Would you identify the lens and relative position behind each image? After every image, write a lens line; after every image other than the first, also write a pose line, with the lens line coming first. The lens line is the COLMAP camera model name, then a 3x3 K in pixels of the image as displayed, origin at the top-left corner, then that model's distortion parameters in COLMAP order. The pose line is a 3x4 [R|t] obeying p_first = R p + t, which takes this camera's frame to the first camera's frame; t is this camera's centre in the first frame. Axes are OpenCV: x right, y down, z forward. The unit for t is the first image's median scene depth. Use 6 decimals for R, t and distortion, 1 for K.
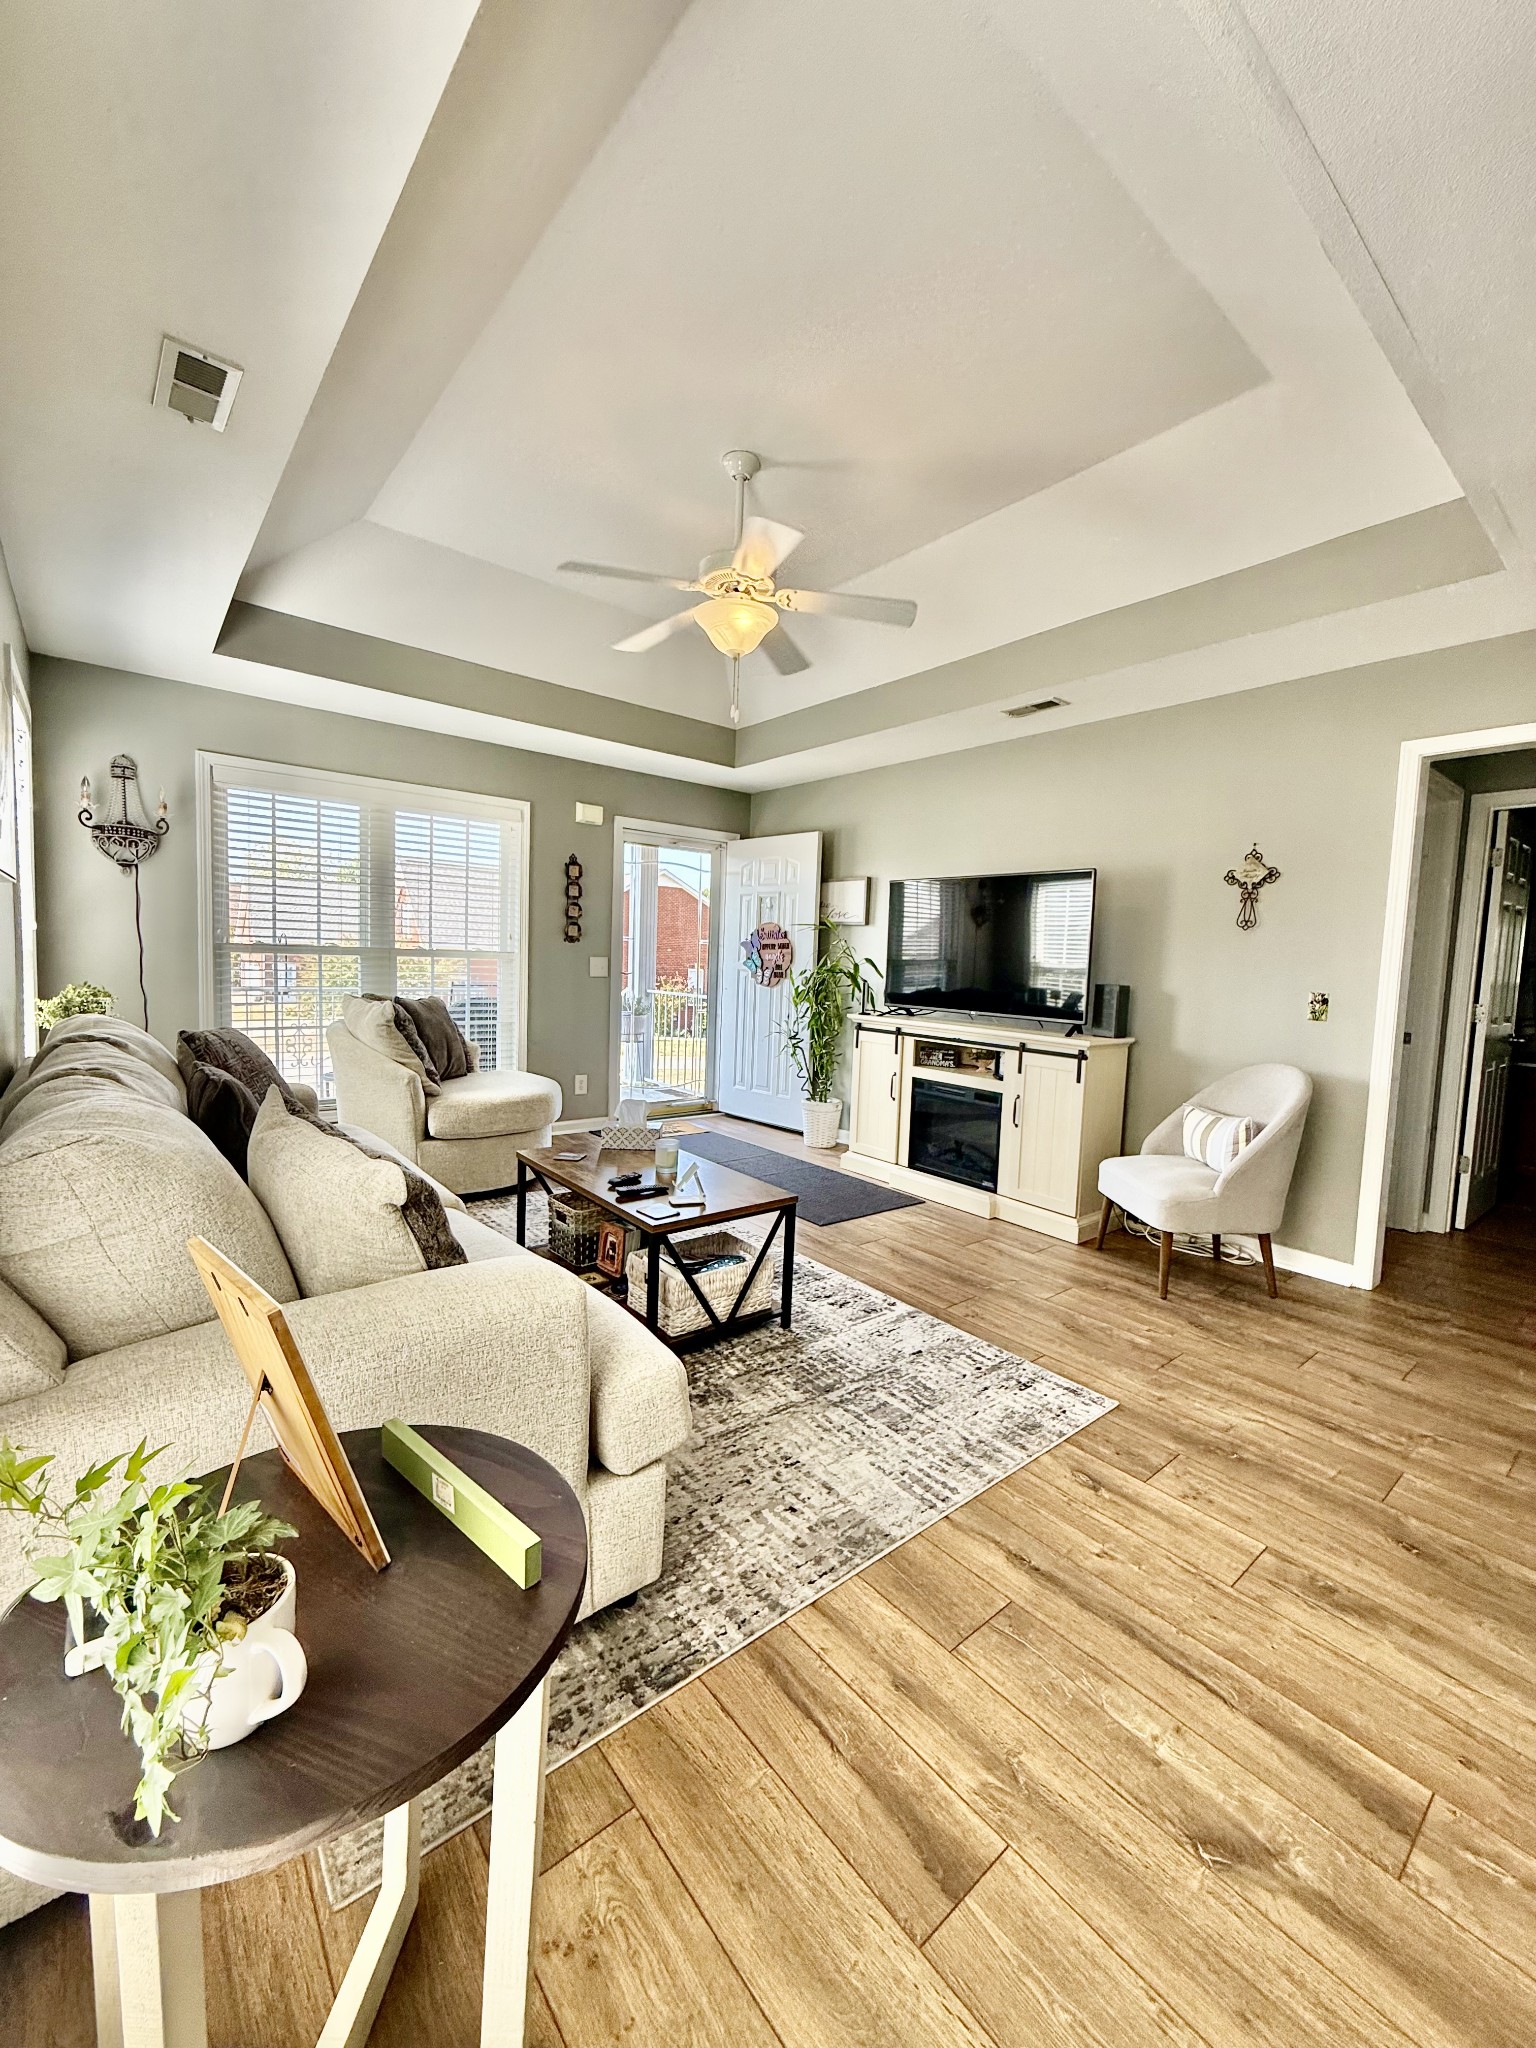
lens RADIAL K [[815.6, 0, 764.4], [0, 815.6, 1021.1], [0, 0, 1]] dist [0.000387, 0.000643]
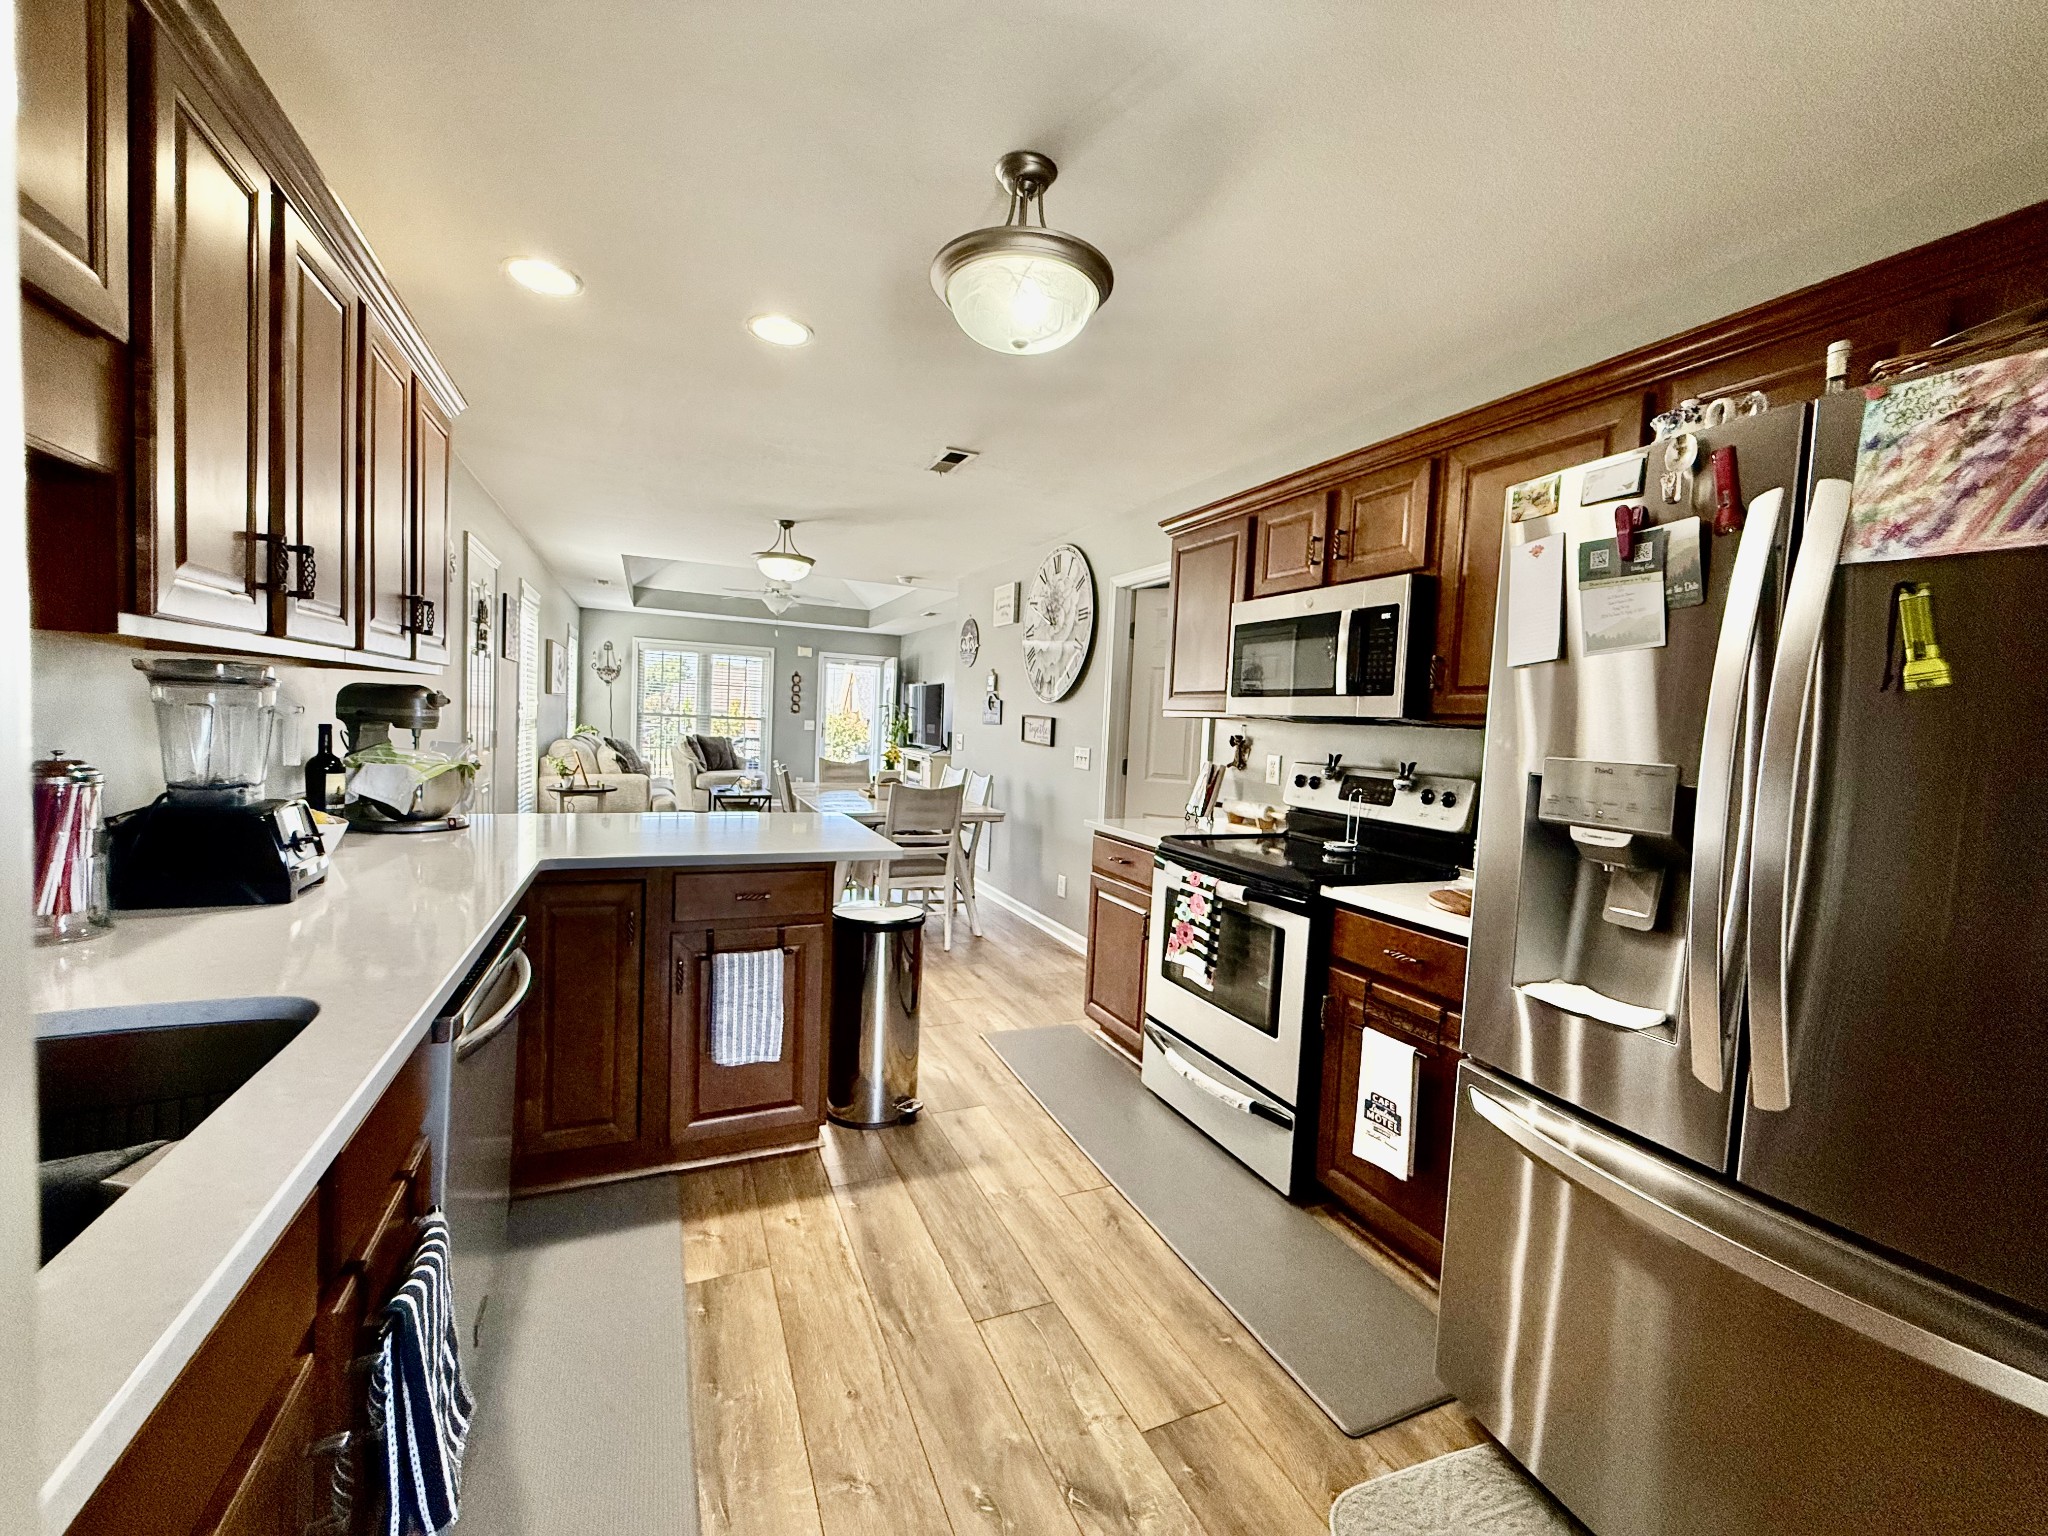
lens RADIAL K [[815.6, 0, 1022.4], [0, 815.6, 766.2], [0, 0, 1]] dist [0.000387, 0.000643]
pose [[0.965885, 0.022223, -0.258018, 1.237464], [-0.031790, 0.998951, -0.032966, 0.127268], [0.257015, 0.040043, 0.965578, -1.227227]]
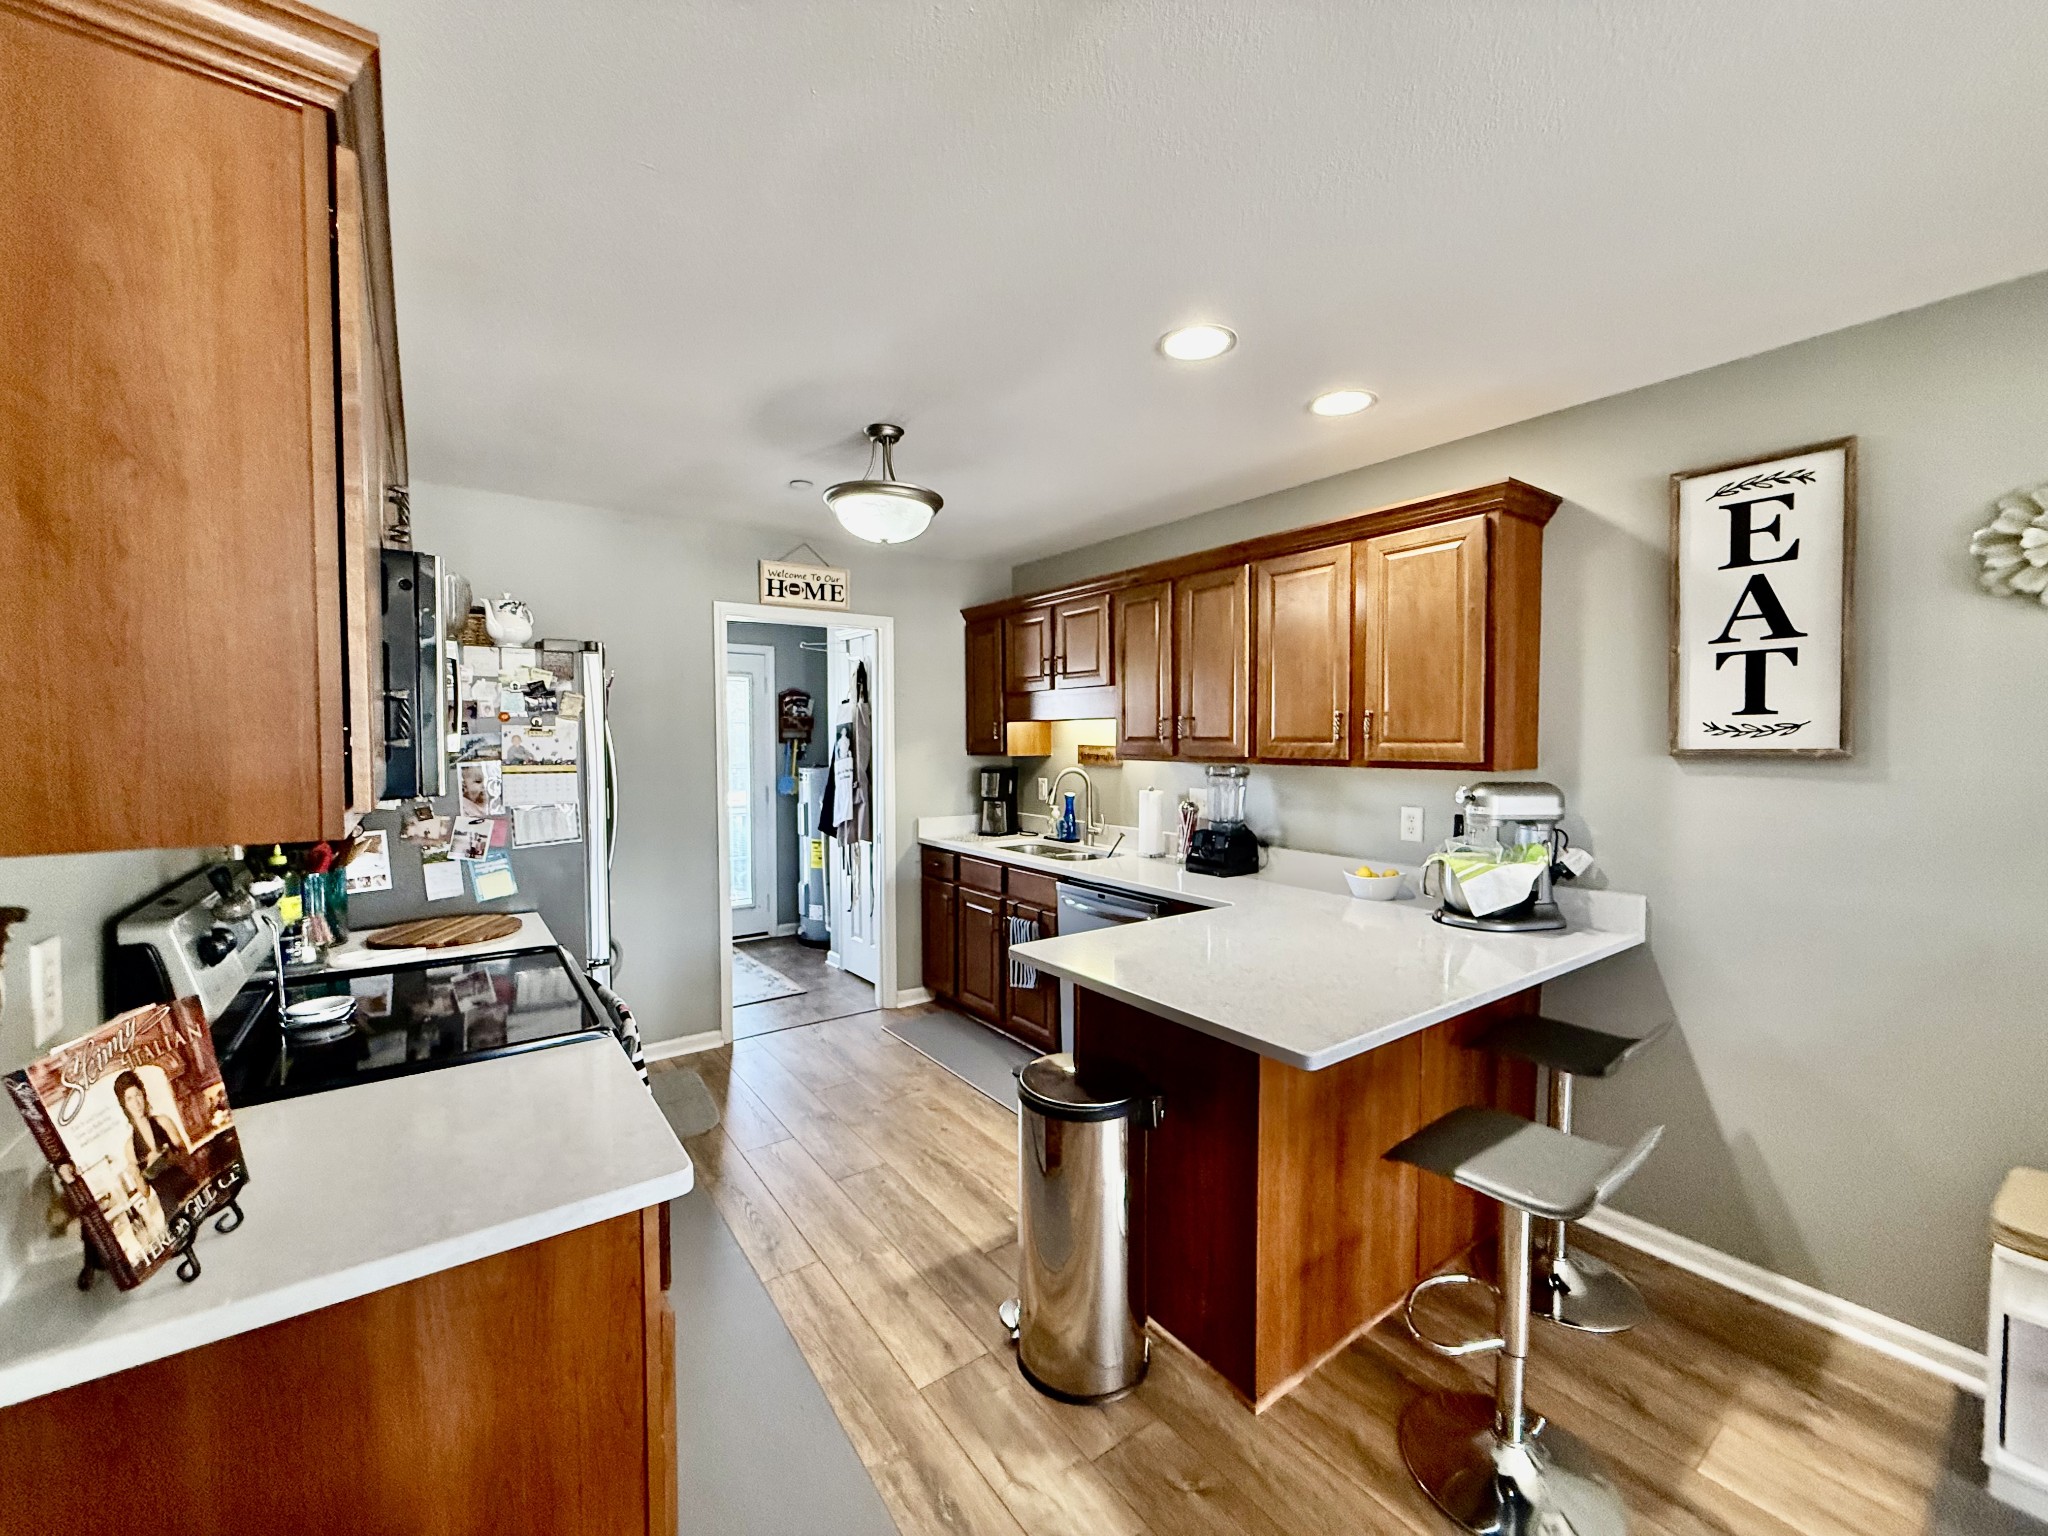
lens RADIAL K [[818.4, 0, 1024.0], [0, 818.4, 768.0], [0, 0, 1]] dist [0.001645, 0.000018]
pose [[-0.997955, -0.039414, 0.050329, 0.948777], [-0.033268, 0.992503, 0.117609, -0.019375], [-0.054587, 0.115694, -0.991784, -0.074339]]
